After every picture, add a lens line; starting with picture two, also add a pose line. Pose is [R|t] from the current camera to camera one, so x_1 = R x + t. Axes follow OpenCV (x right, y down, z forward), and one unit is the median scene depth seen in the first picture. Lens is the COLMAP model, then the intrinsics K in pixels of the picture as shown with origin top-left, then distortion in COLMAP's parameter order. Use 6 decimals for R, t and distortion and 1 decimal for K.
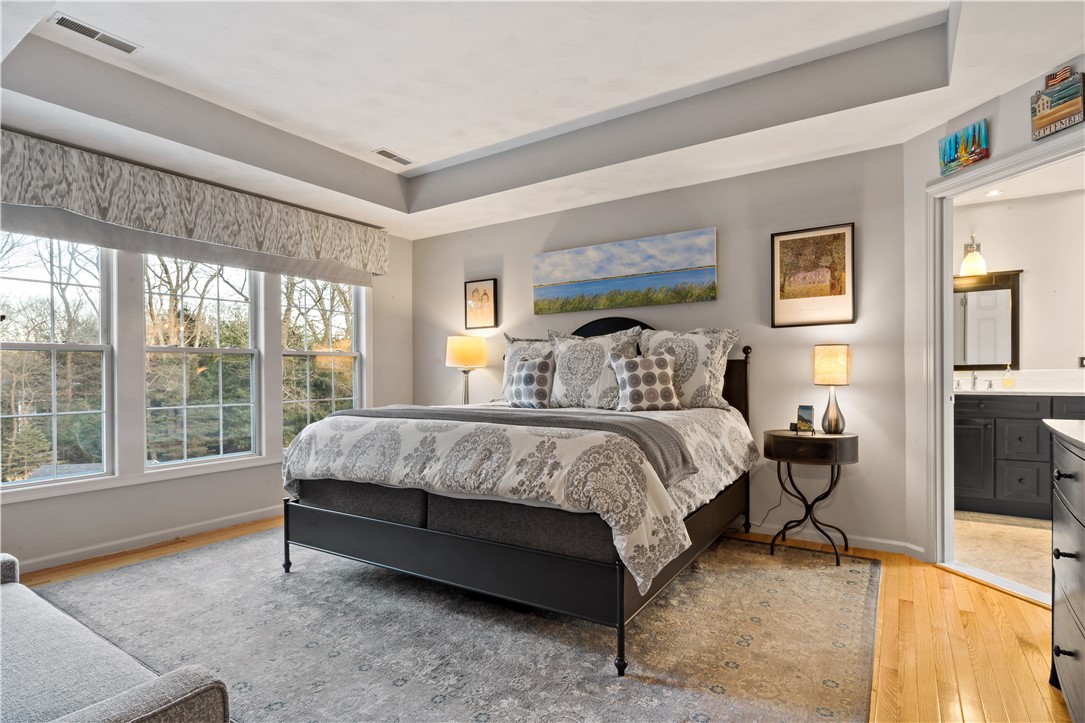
lens RADIAL K [[564.3, 0, 544.8], [0, 564.3, 373.5], [0, 0, 1]] dist [-0.001655, -0.000121]
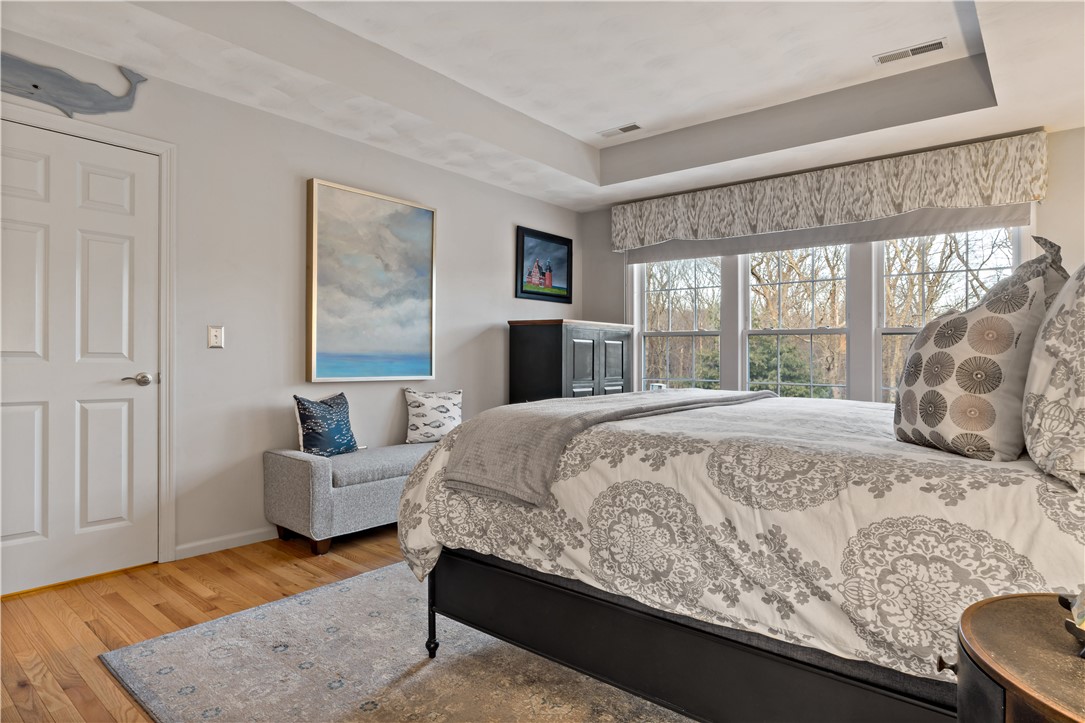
lens RADIAL K [[601.2, 0, 542.5], [0, 601.2, 361.5], [0, 0, 1]] dist [-0.086066, -0.000244]
pose [[-0.125338, -0.002782, -0.992110, 0.567106], [-0.016126, 0.999870, -0.000766, 0.024774], [0.991983, 0.015902, -0.125367, 0.683899]]
